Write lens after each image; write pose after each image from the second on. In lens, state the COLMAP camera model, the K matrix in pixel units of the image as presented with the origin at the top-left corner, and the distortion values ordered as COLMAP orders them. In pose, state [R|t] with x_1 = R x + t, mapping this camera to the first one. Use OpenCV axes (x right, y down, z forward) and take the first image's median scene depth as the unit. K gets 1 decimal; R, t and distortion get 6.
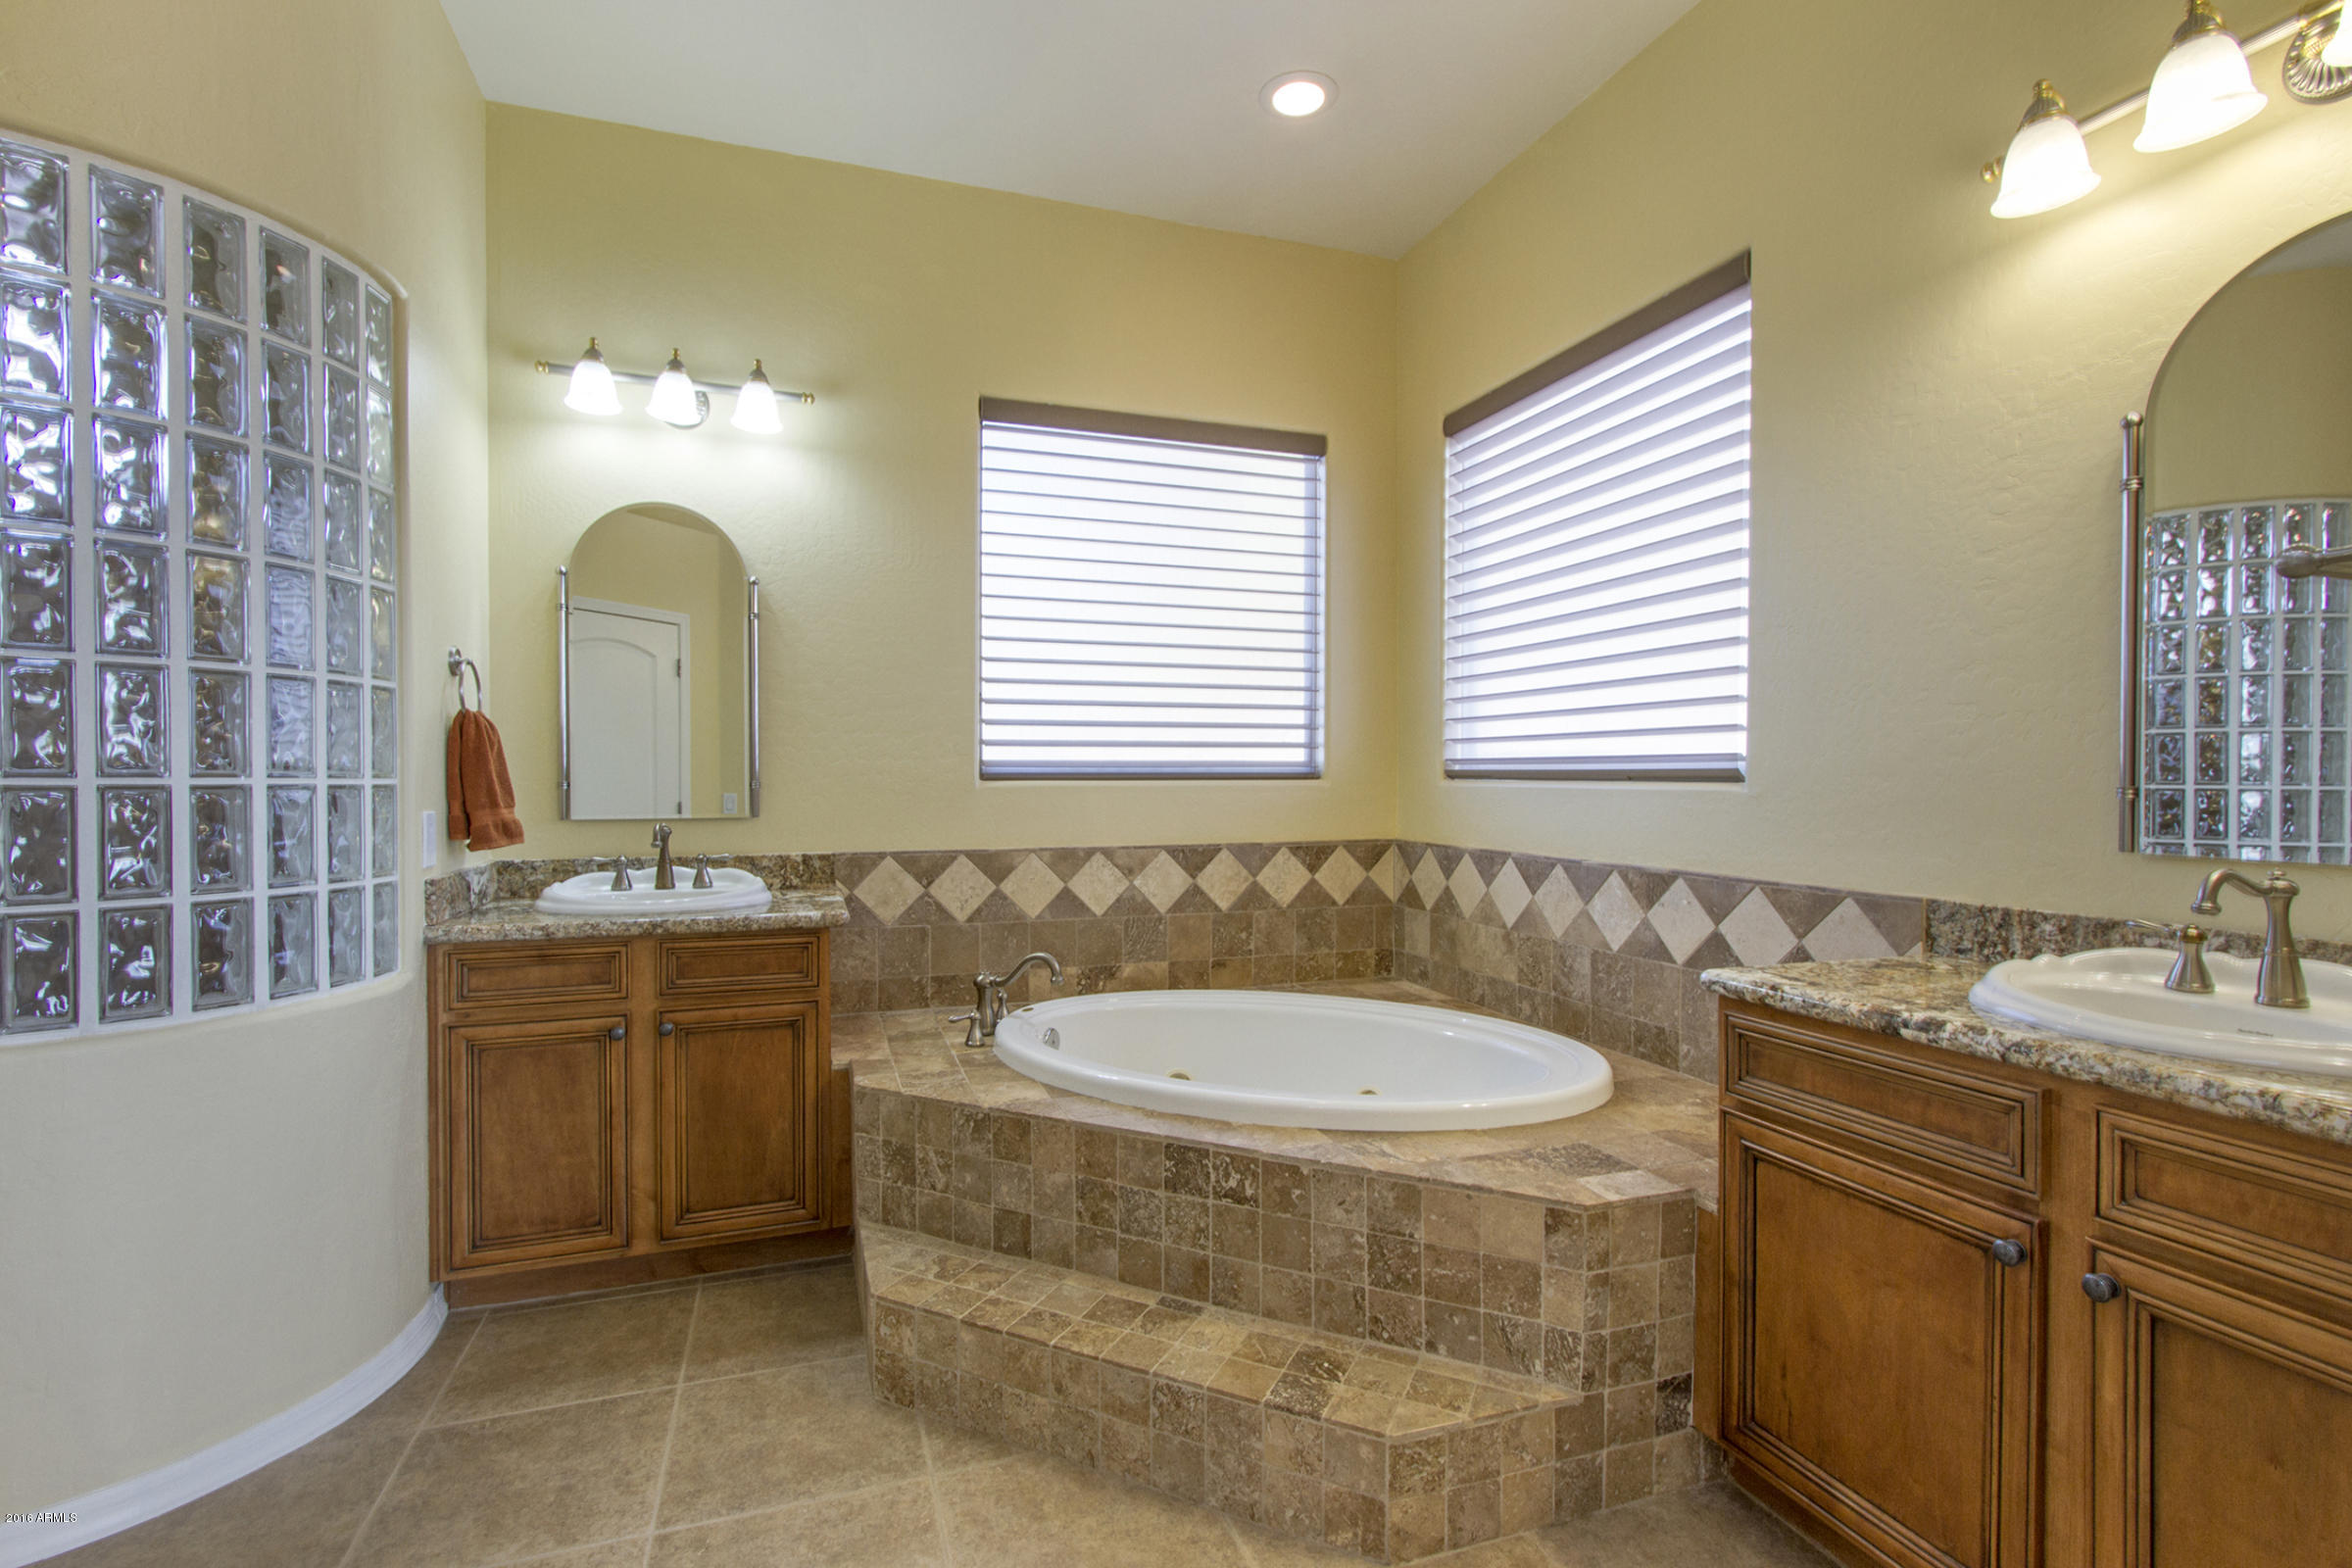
lens RADIAL K [[1138.0, 0, 1180.1], [0, 1138.0, 790.9], [0, 0, 1]] dist [-0.002619, -0.000622]
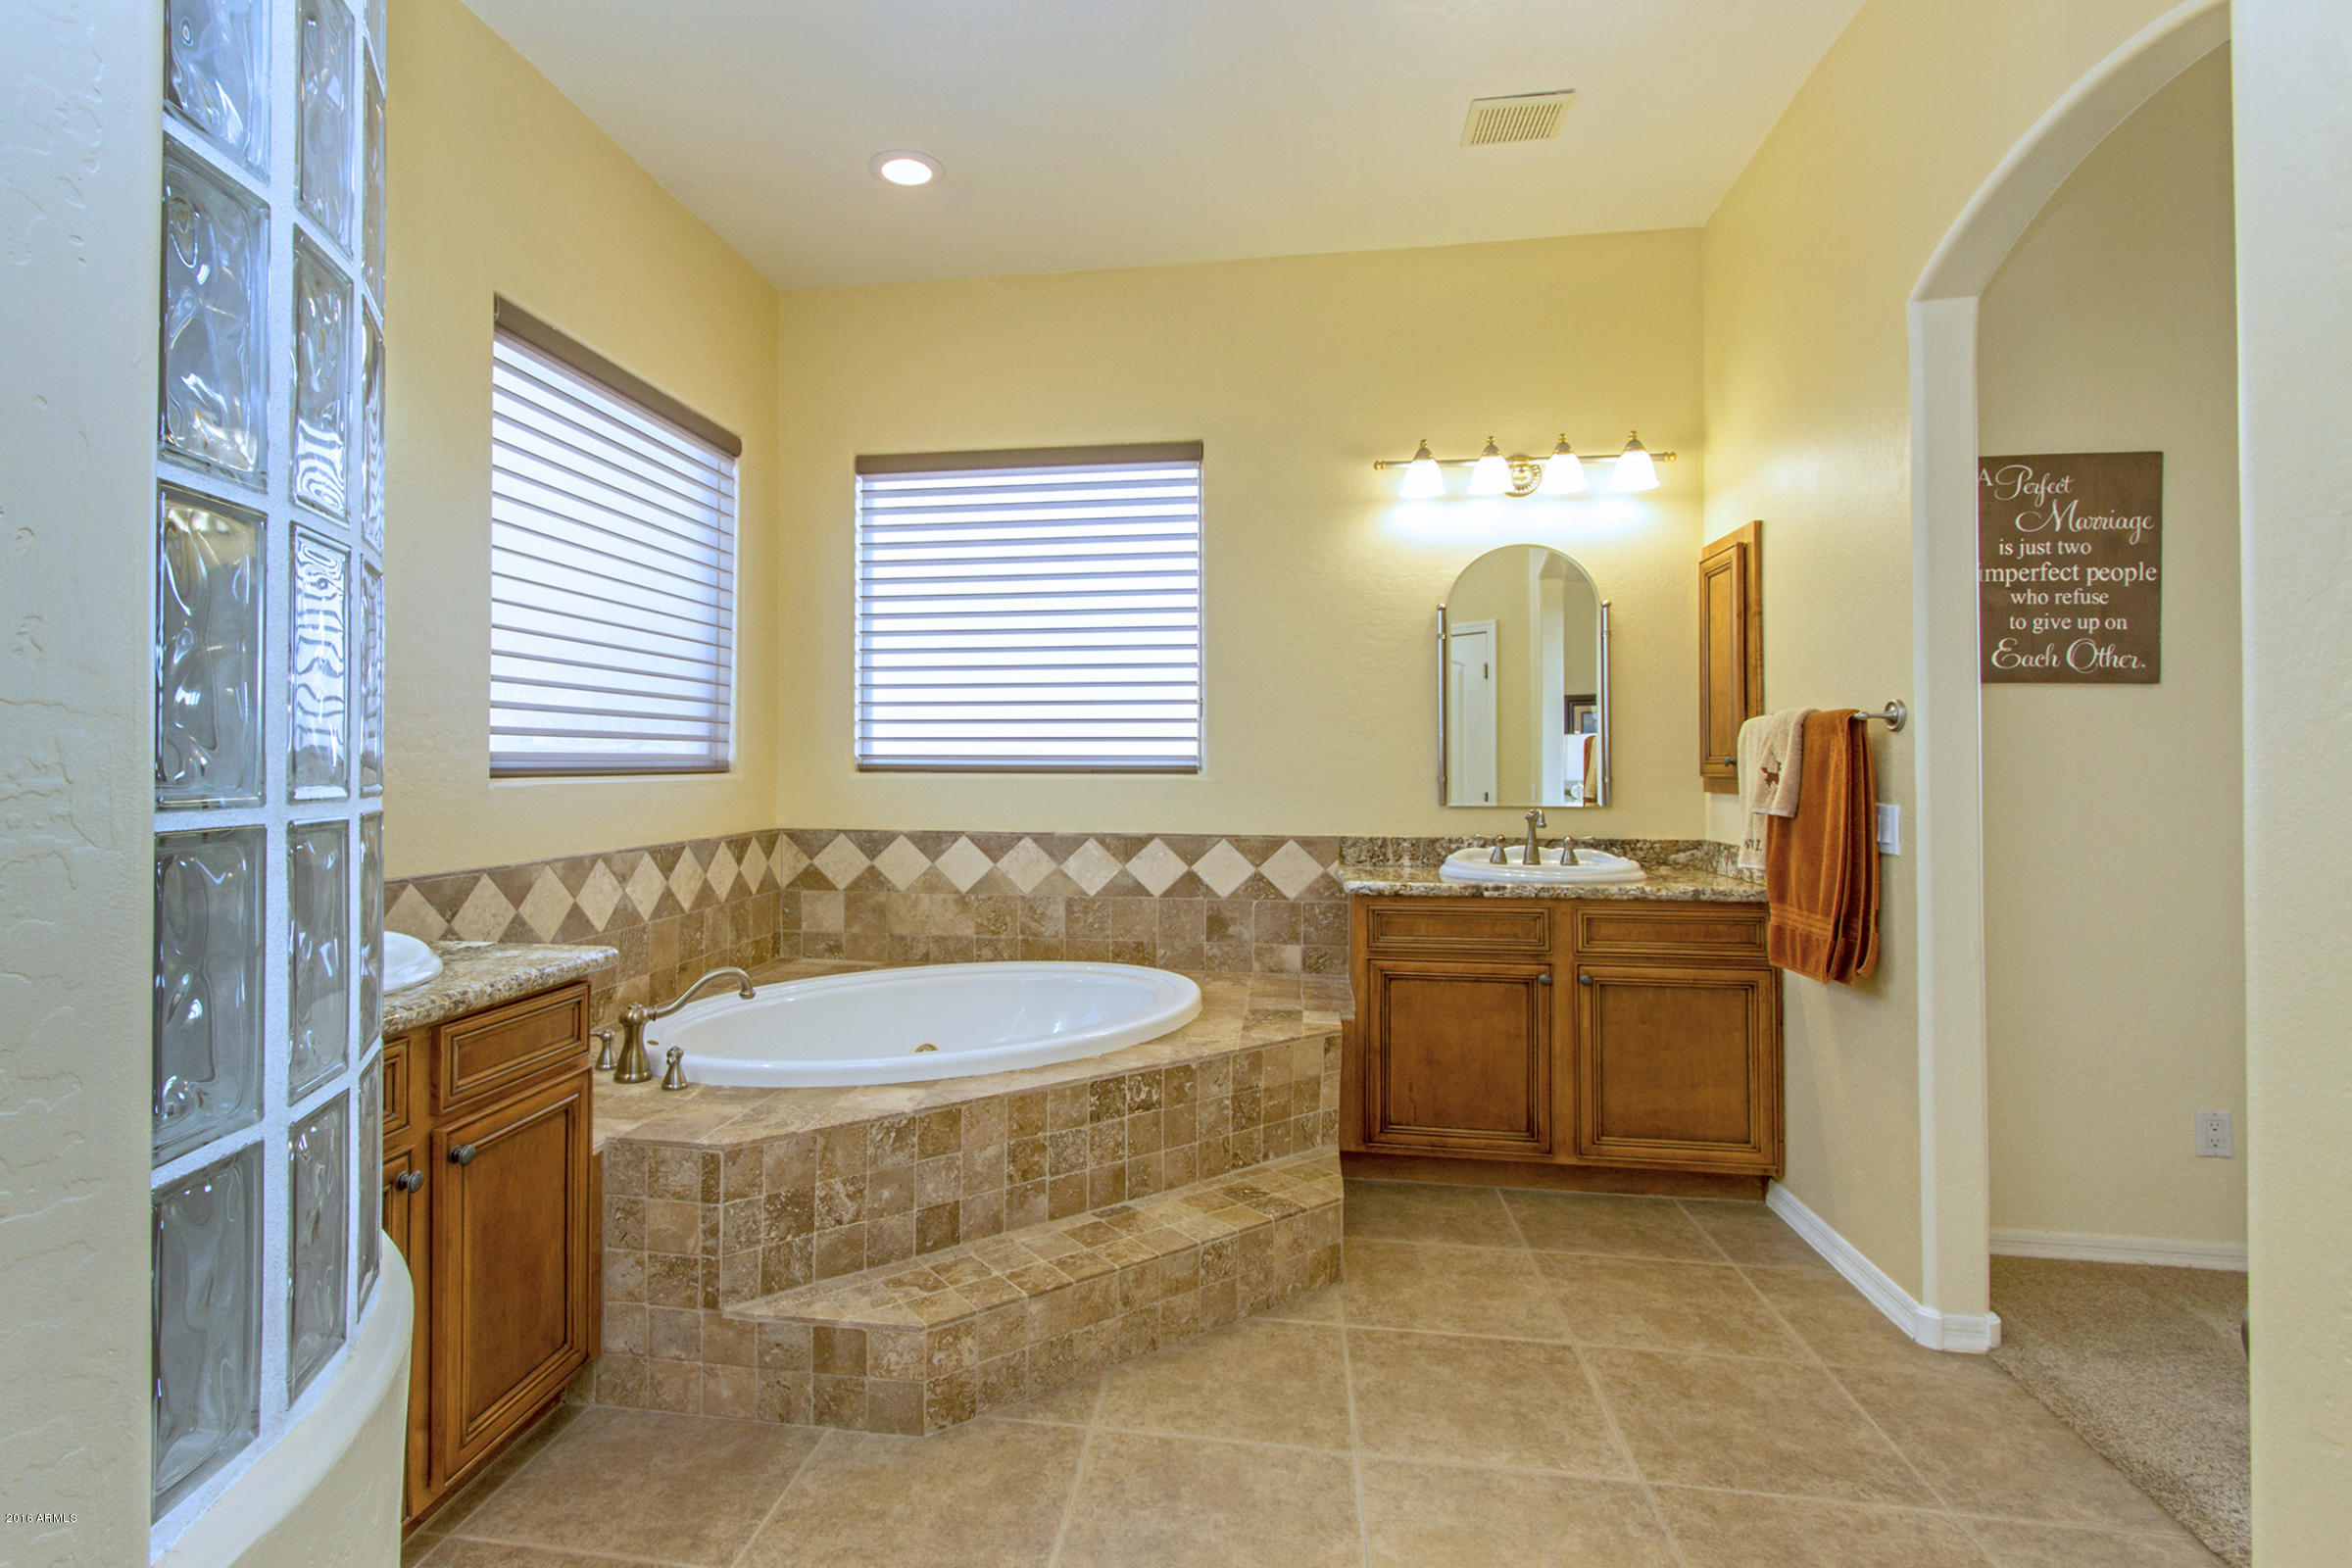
lens RADIAL K [[1068.6, 0, 1120.6], [0, 1068.6, 750.1], [0, 0, 1]] dist [-0.017110, -0.000040]
pose [[0.490074, 0.011708, 0.871602, -0.846329], [0.010889, 0.999750, -0.019551, -0.012717], [-0.871613, 0.019073, 0.489824, 0.368793]]
